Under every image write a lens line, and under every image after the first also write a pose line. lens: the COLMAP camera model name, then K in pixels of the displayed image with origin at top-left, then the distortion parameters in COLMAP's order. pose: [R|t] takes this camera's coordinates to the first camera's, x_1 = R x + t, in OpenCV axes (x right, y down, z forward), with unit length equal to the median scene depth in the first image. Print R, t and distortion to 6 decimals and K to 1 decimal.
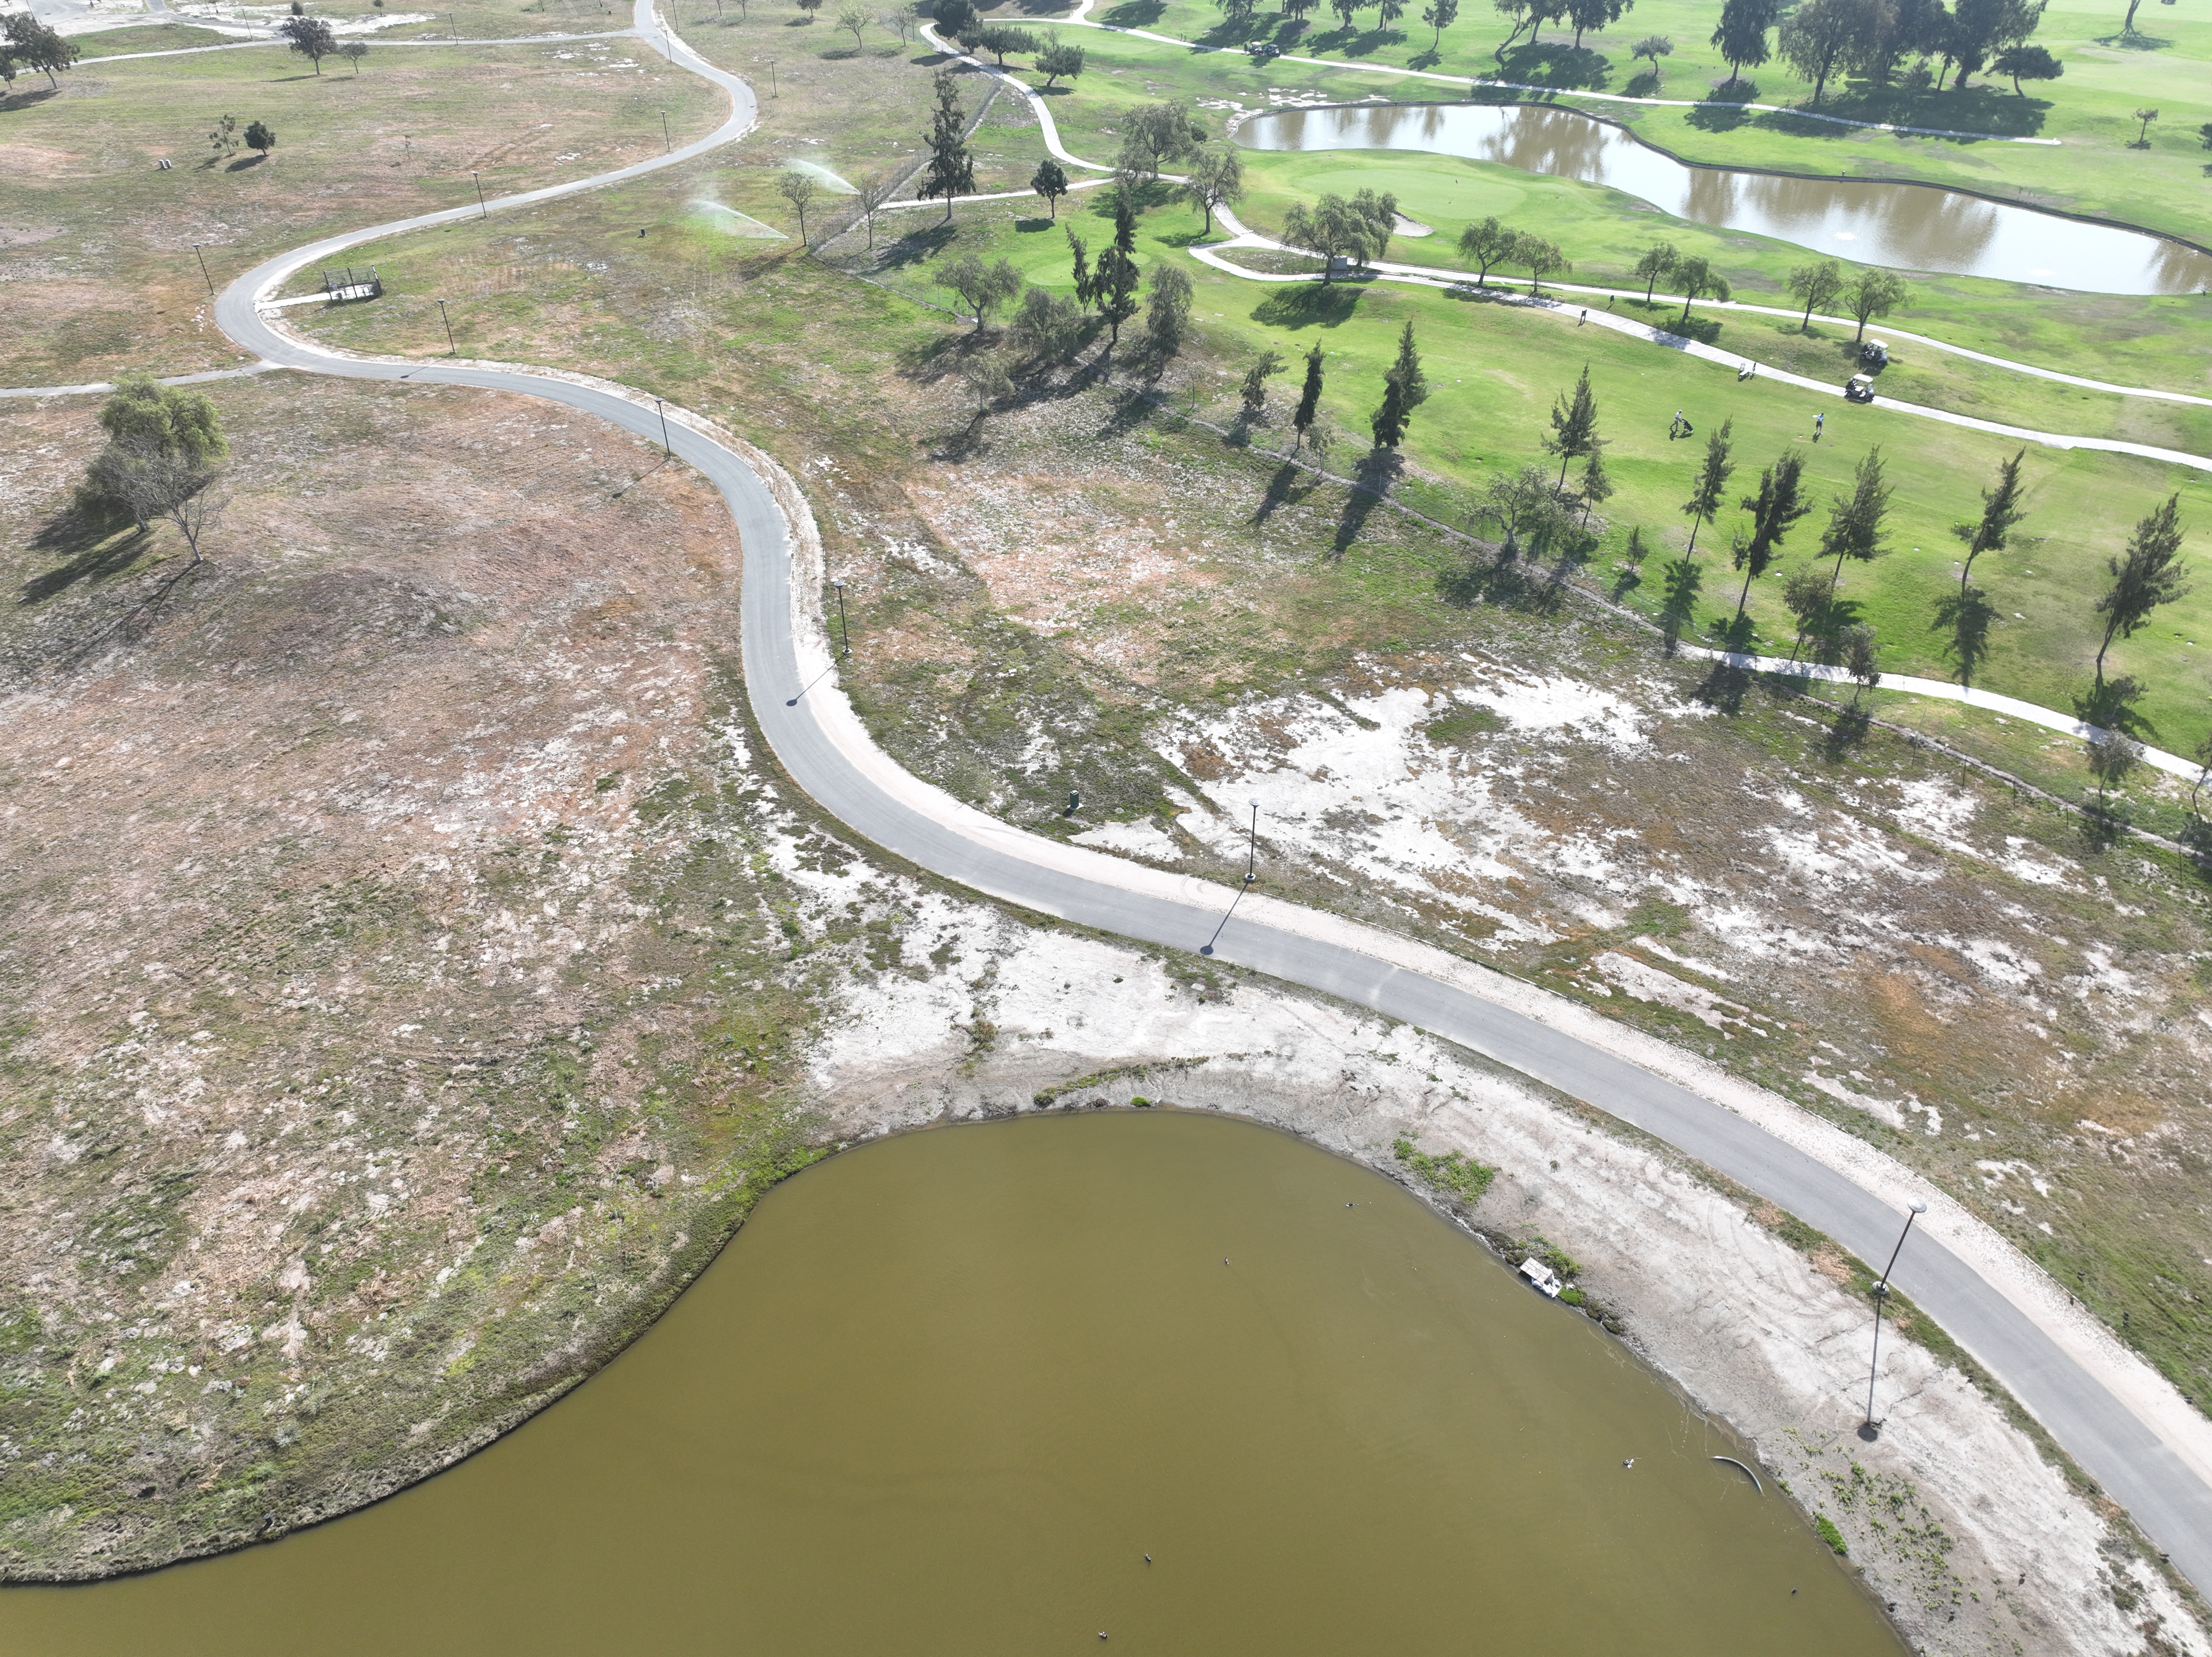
lens RADIAL K [[1547.0, 0, 1107.4], [0, 1547.0, 836.1], [0, 0, 1]] dist [-0.001843, 0.019453]
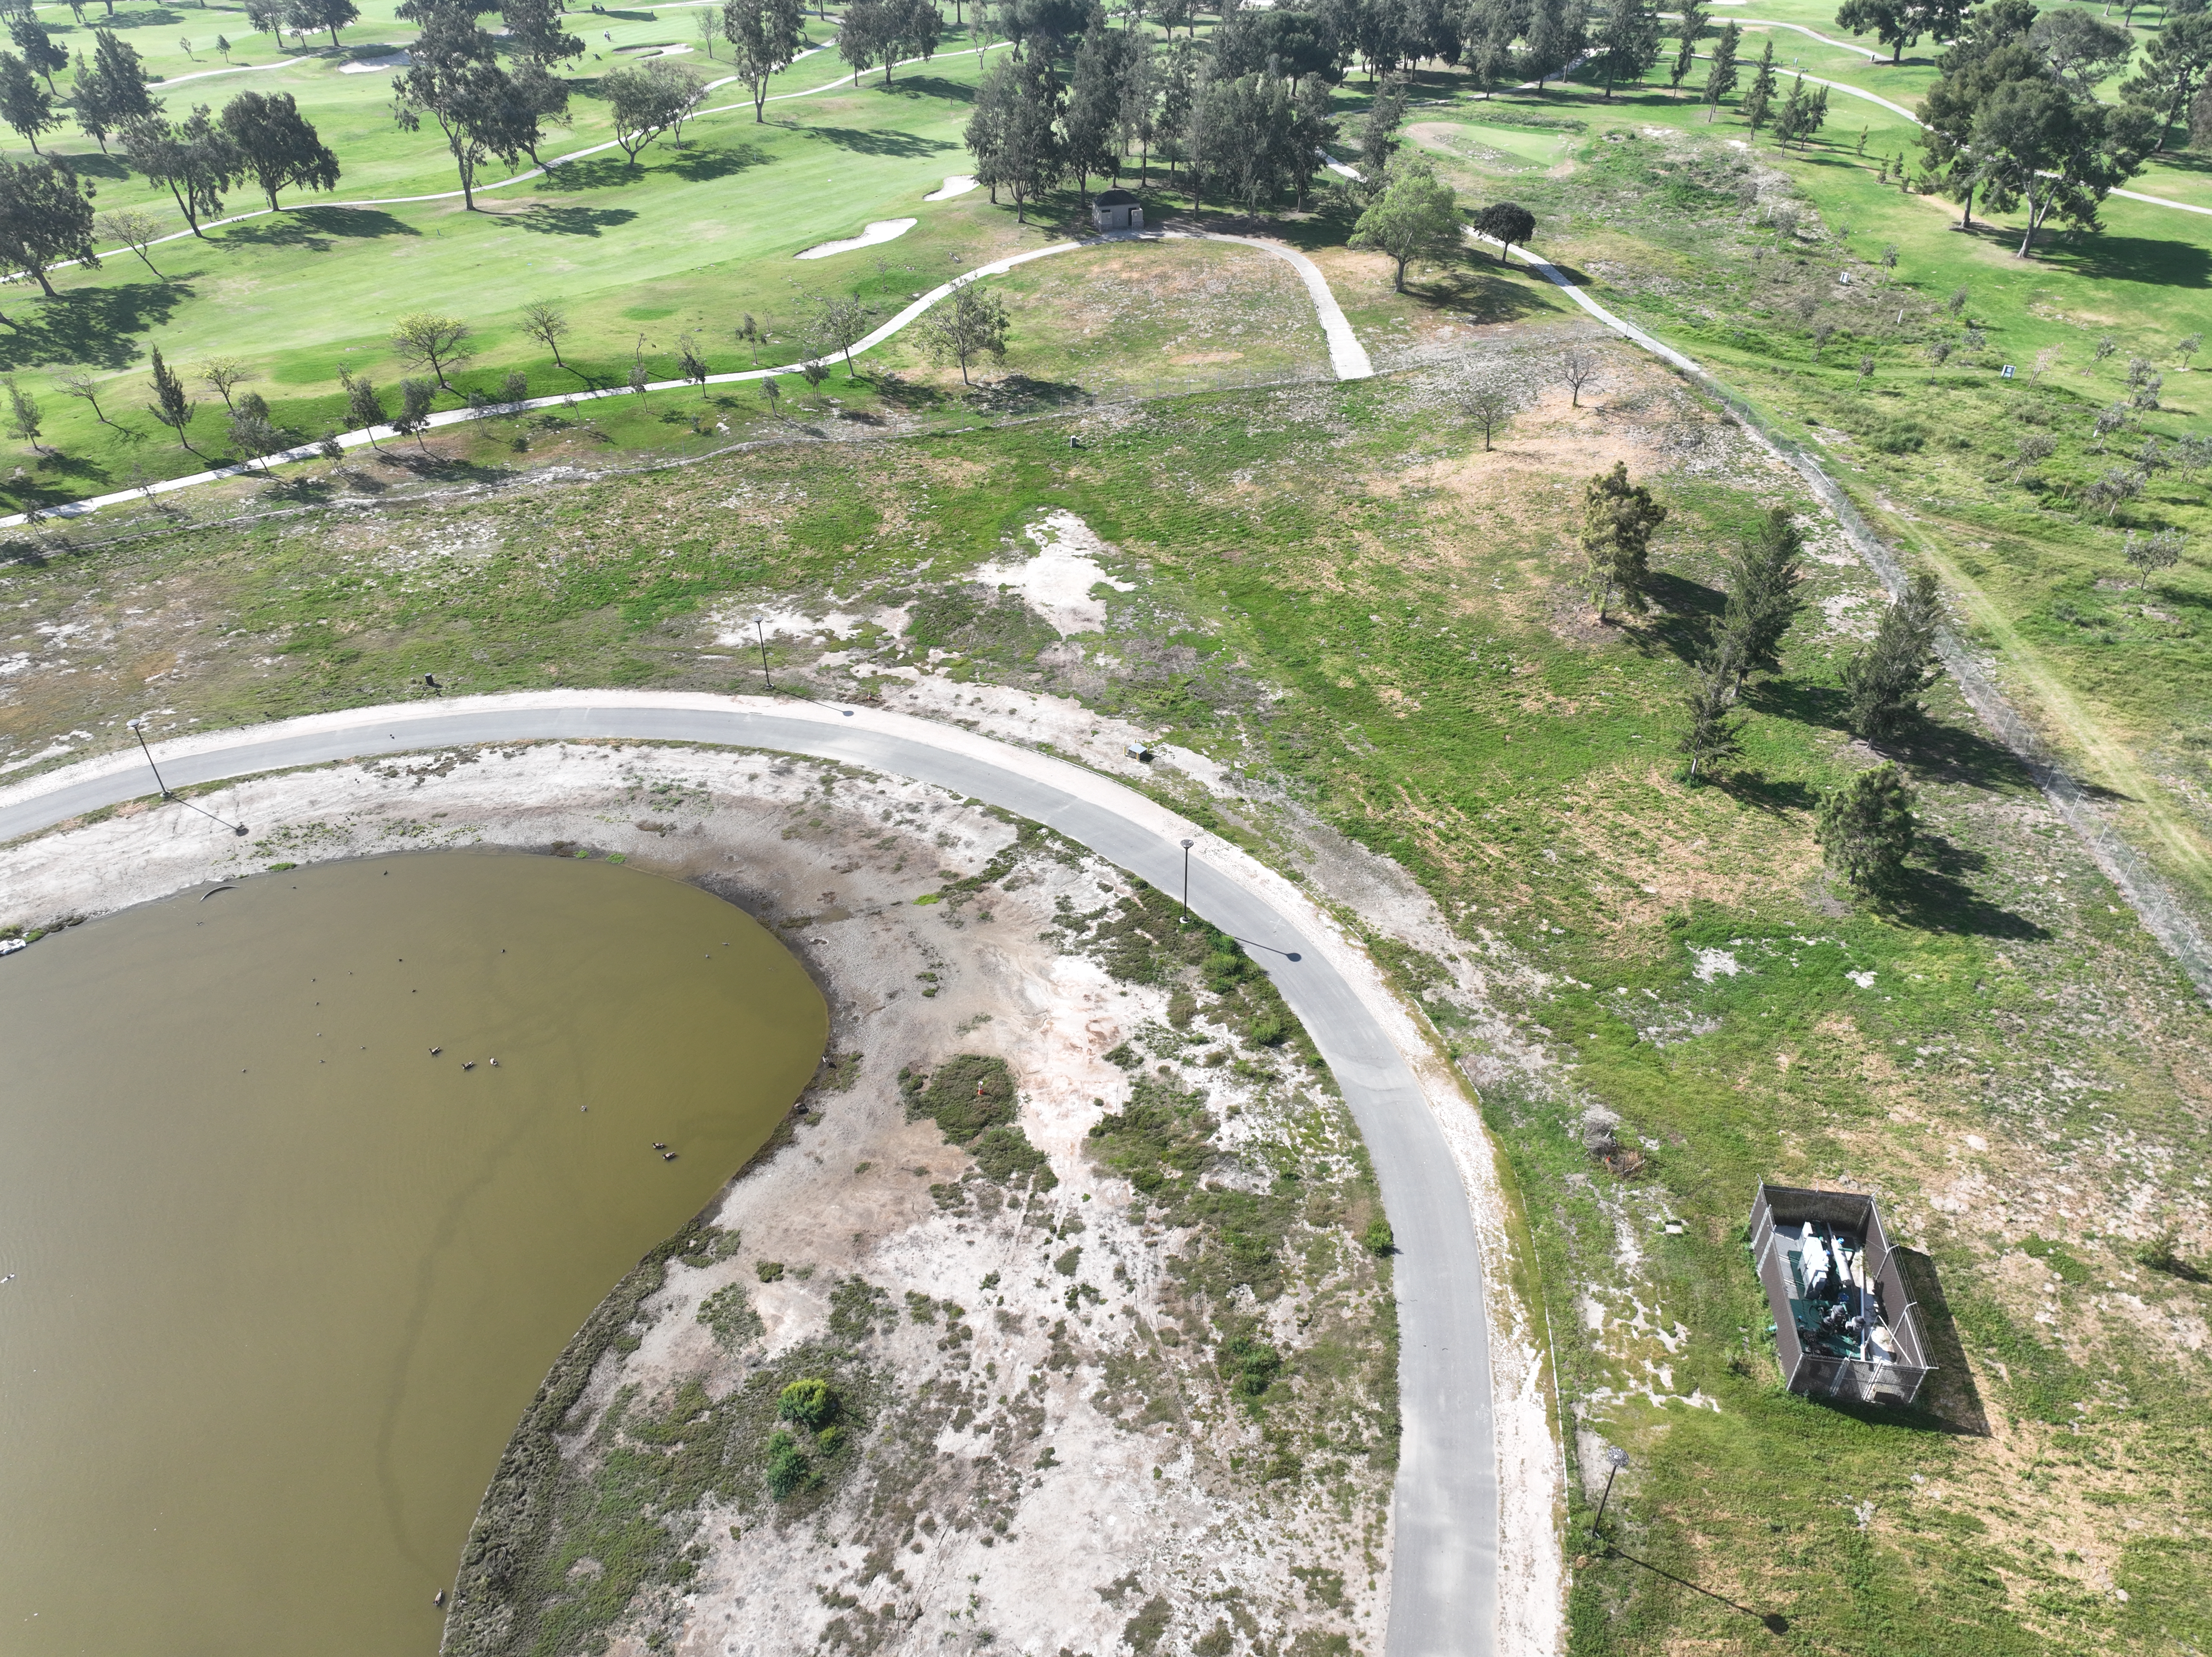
lens RADIAL K [[1547.0, 0, 1107.6], [0, 1547.0, 827.9], [0, 0, 1]] dist [-0.001843, 0.019453]
pose [[0.082791, -0.582178, 0.808835, -0.458082], [0.603241, 0.675313, 0.424326, 0.163869], [-0.793250, 0.452793, 0.407103, -0.213068]]
